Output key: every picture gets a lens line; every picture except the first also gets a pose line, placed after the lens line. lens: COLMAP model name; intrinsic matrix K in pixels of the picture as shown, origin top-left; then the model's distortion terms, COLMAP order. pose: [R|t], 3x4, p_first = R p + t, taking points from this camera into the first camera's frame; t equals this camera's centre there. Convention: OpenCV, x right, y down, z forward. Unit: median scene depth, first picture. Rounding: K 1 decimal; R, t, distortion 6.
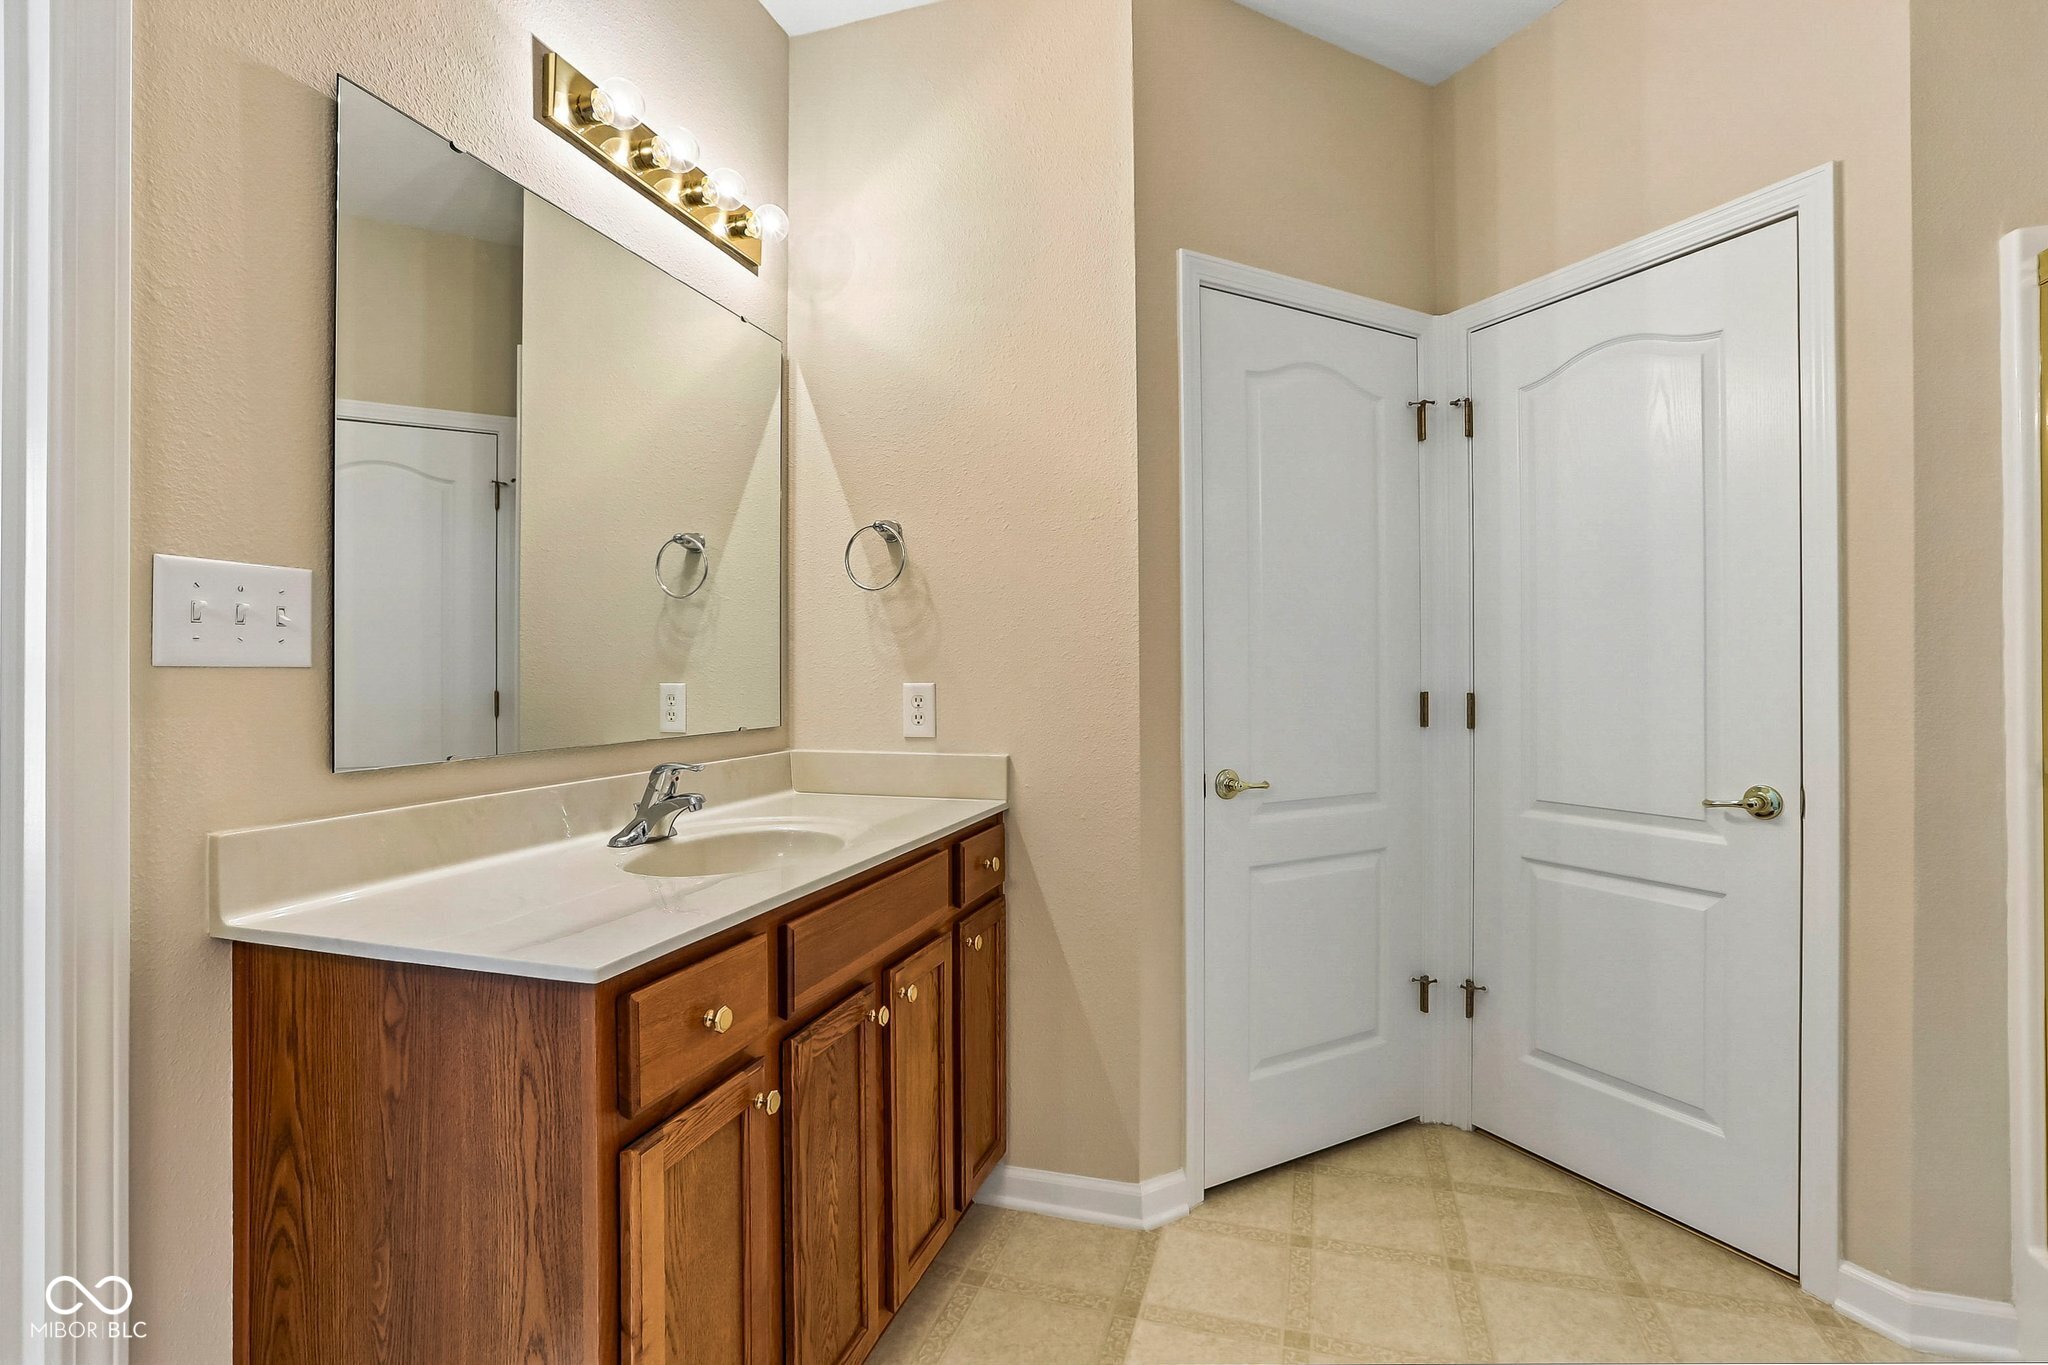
lens RADIAL K [[934.8, 0, 1035.6], [0, 934.8, 678.0], [0, 0, 1]] dist [-0.032620, 0.007330]
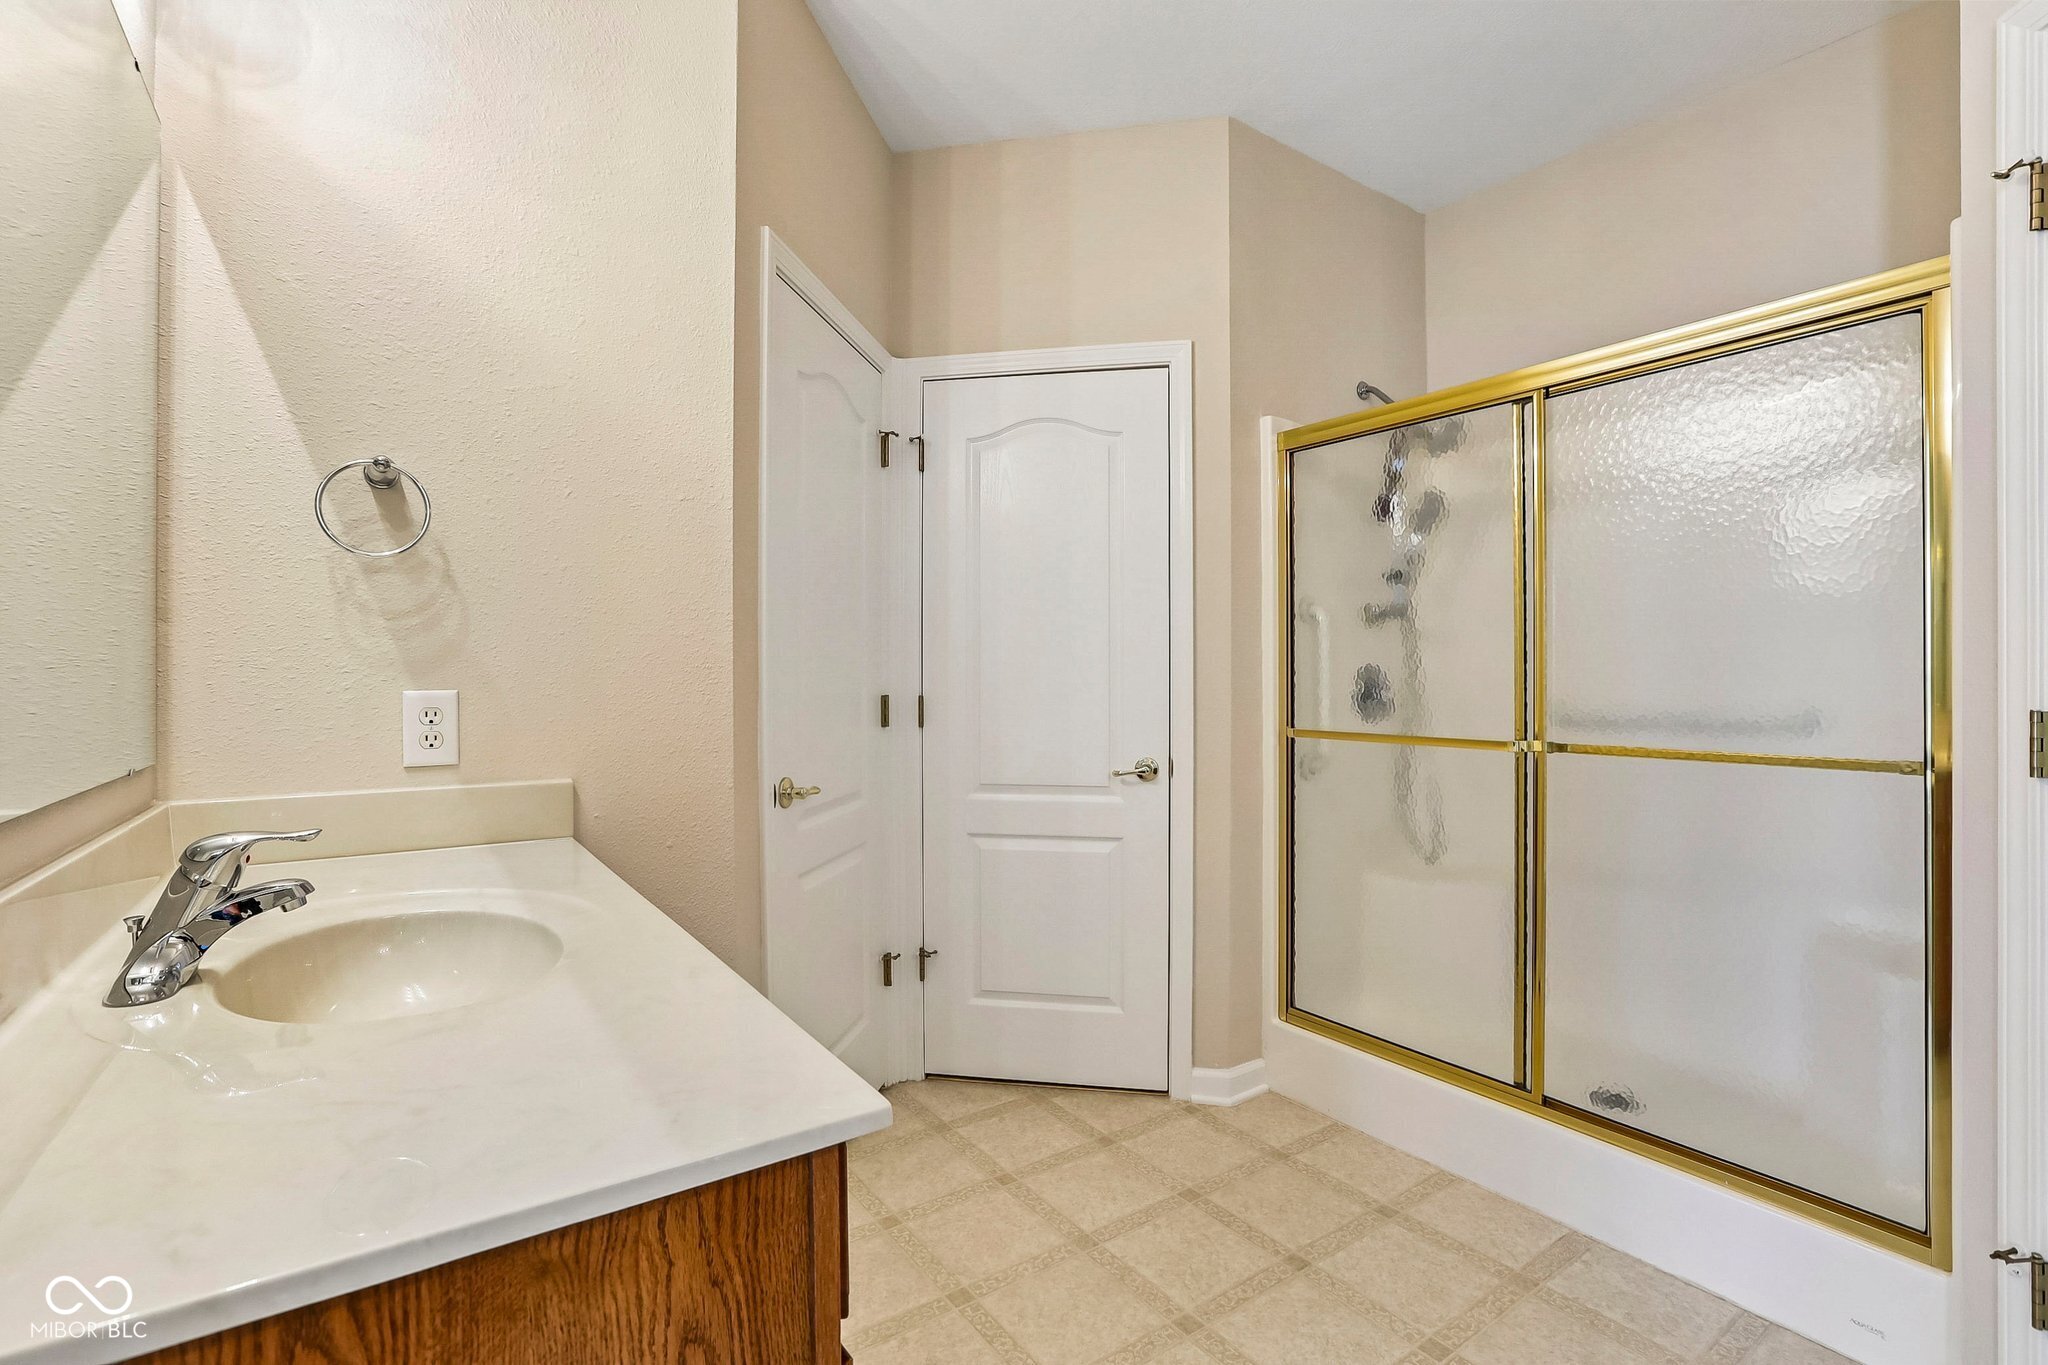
lens RADIAL K [[934.8, 0, 1043.5], [0, 934.8, 678.8], [0, 0, 1]] dist [-0.032620, 0.007330]
pose [[0.615319, 0.002204, 0.788275, -0.394367], [0.000091, 0.999996, -0.002868, -0.001848], [-0.788278, 0.001836, 0.615317, 0.198253]]
